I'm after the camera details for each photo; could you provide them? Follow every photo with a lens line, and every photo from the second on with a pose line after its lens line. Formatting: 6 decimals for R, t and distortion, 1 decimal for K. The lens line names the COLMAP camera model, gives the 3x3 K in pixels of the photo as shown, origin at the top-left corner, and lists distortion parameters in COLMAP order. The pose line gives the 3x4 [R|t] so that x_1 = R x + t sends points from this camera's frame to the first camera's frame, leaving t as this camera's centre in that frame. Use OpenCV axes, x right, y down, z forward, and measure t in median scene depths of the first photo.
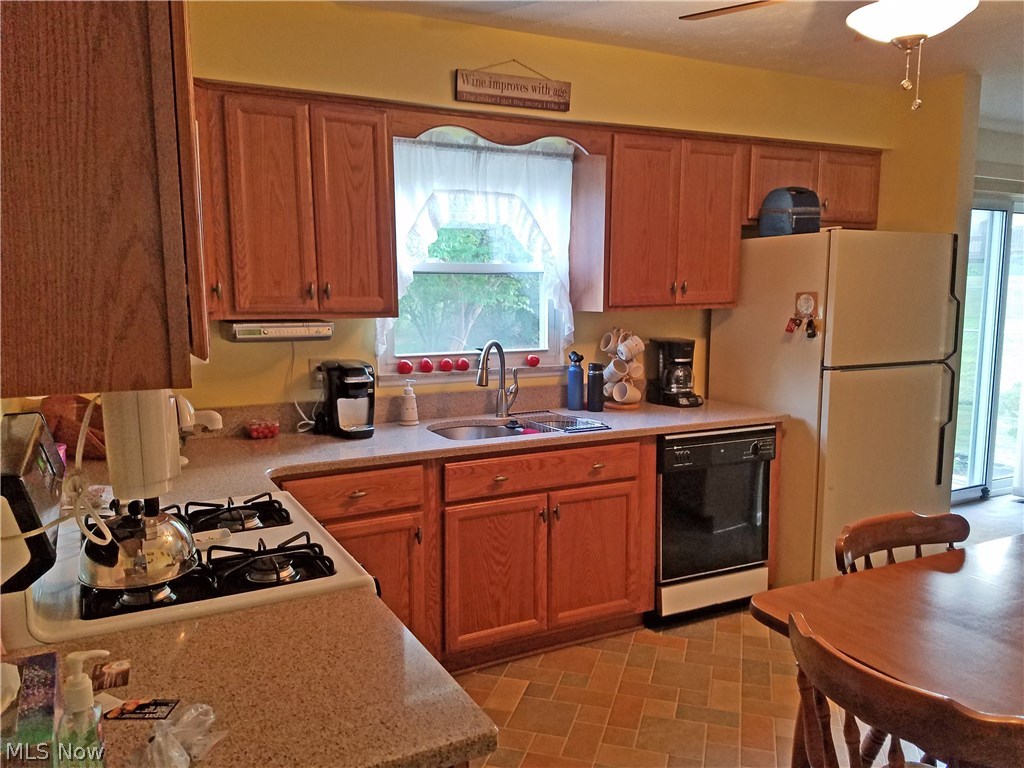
lens RADIAL K [[783.8, 0, 509.7], [0, 783.8, 398.7], [0, 0, 1]] dist [0.217496, -0.356360]
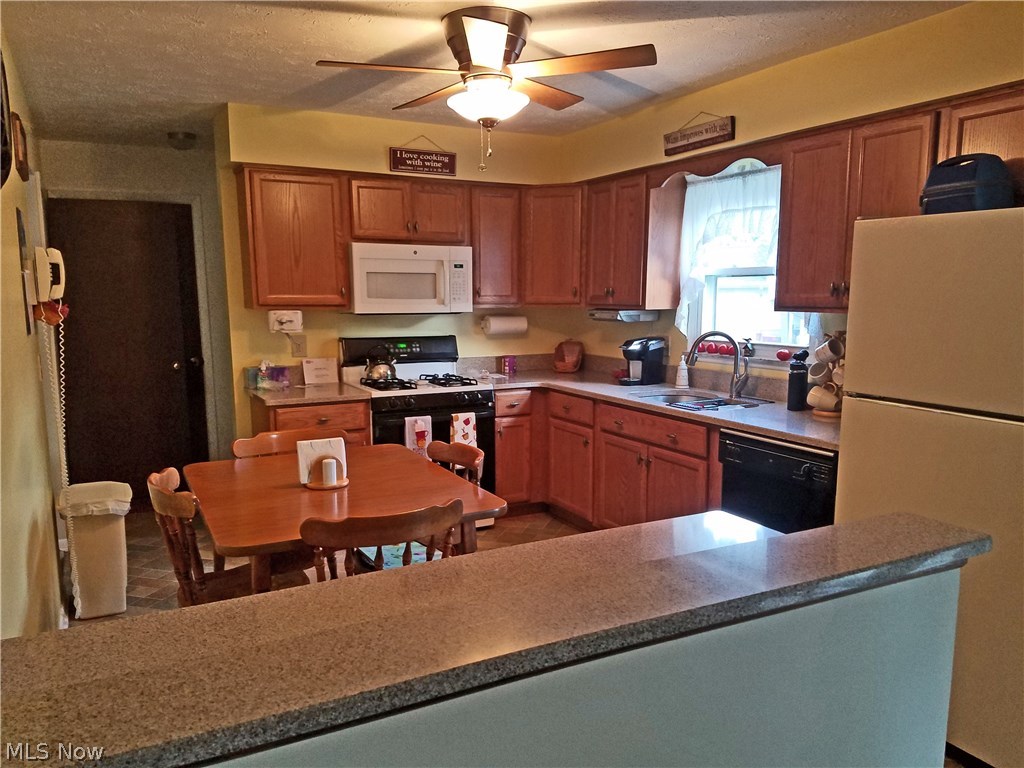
lens RADIAL K [[787.4, 0, 512.4], [0, 787.4, 418.9], [0, 0, 1]] dist [0.247027, -0.356333]
pose [[0.004588, 0.169520, -0.985516, 1.204560], [-0.136467, 0.976412, 0.167319, -0.103782], [0.990634, 0.133723, 0.027613, 0.641770]]
